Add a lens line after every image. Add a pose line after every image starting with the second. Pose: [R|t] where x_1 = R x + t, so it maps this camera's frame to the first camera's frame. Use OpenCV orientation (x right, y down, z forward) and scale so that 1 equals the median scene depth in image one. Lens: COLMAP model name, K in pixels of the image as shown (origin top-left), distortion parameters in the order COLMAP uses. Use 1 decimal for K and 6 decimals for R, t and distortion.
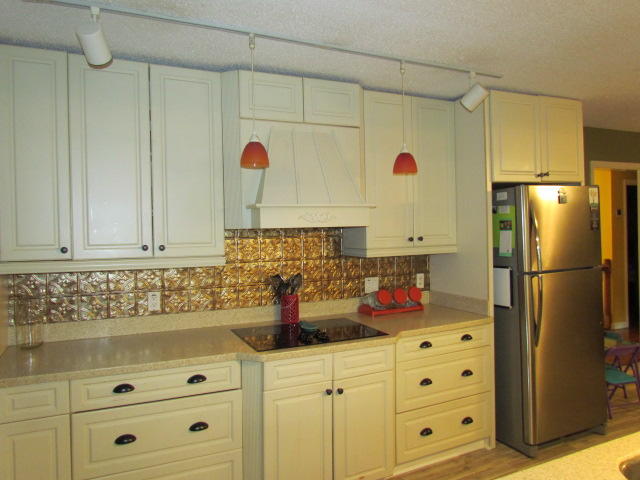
lens RADIAL K [[453.1, 0, 320.0], [0, 453.1, 240.0], [0, 0, 1]] dist [-0.007515, 0.000802]
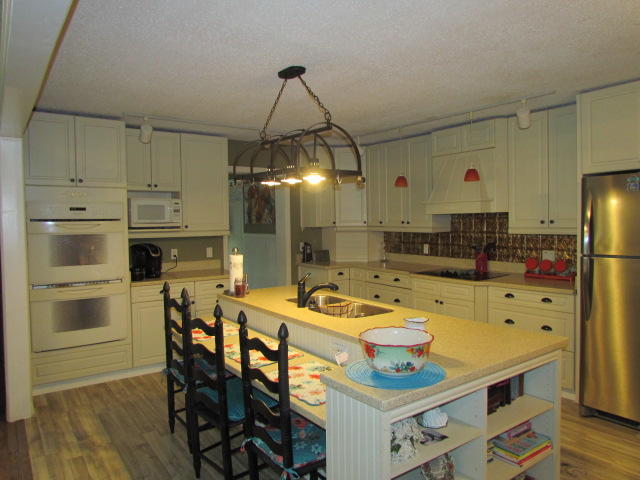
lens RADIAL K [[453.1, 0, 320.0], [0, 453.1, 240.0], [0, 0, 1]] dist [-0.007515, 0.000802]
pose [[0.196718, 0.067788, -0.978114, 1.409307], [0.003581, 0.997551, 0.069855, -0.045025], [0.980454, -0.017244, 0.195993, 0.119429]]
